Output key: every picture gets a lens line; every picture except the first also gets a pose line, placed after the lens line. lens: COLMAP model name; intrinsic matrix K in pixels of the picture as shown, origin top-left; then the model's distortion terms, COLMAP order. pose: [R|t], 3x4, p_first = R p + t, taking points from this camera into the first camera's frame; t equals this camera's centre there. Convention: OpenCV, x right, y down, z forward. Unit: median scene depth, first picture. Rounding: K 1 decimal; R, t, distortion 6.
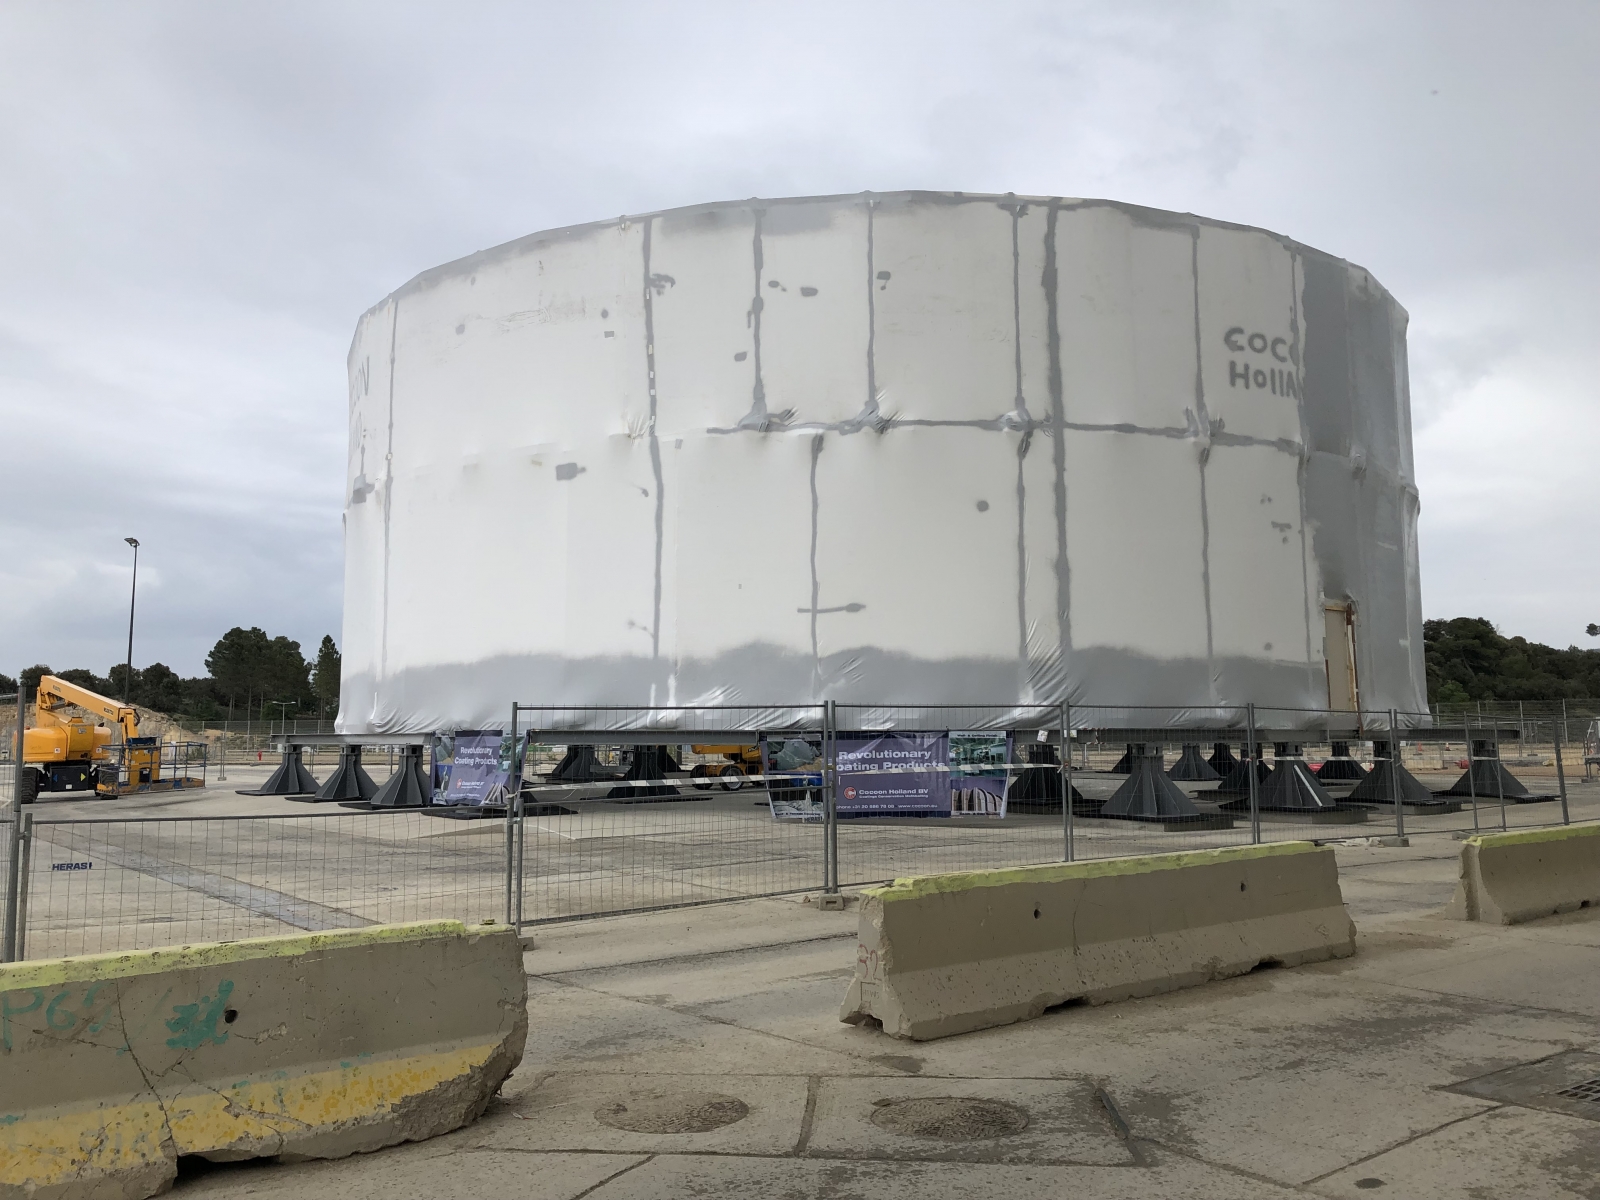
lens RADIAL K [[1294.3, 0, 790.6], [0, 1294.3, 600.5], [0, 0, 1]] dist [0.037551, -0.031497]
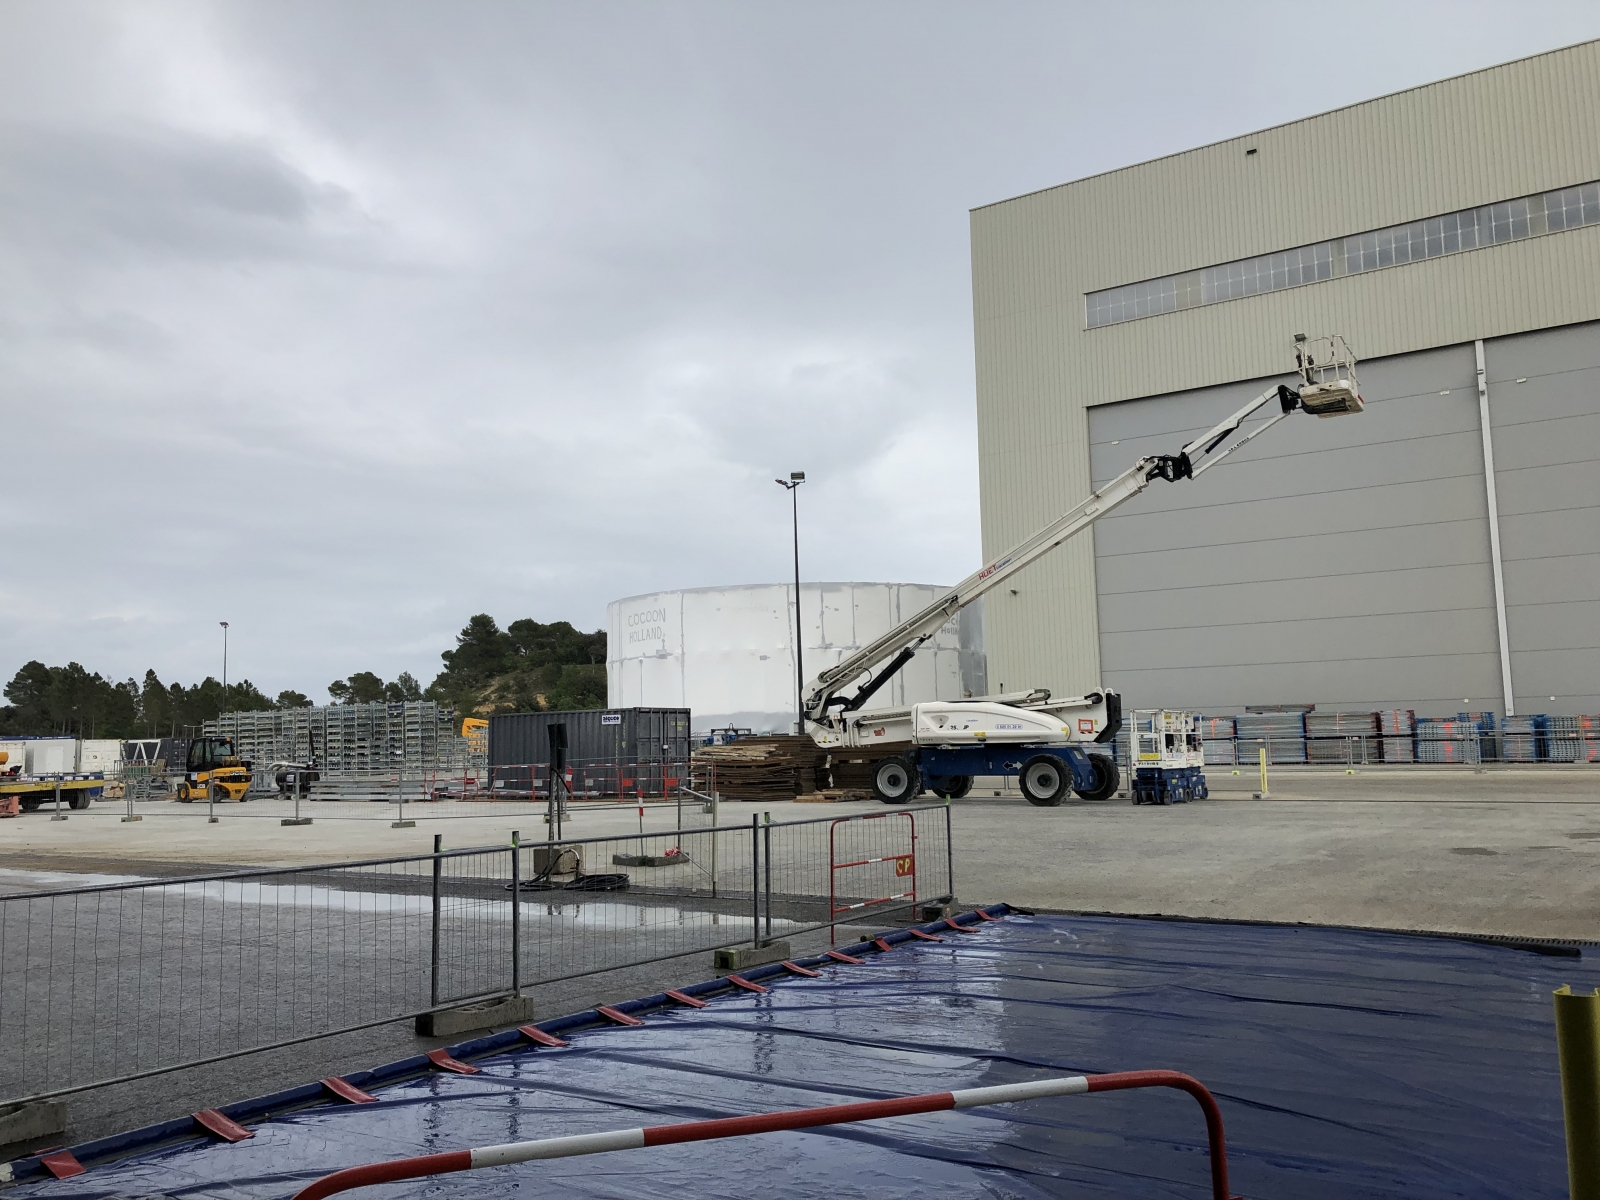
lens RADIAL K [[1294.3, 0, 802.5], [0, 1294.3, 596.5], [0, 0, 1]] dist [0.037551, -0.031497]
pose [[0.948070, 0.013044, 0.317793, -1.174658], [-0.010003, 0.999887, -0.011198, -0.227269], [-0.317903, 0.007437, 0.948094, -2.285670]]
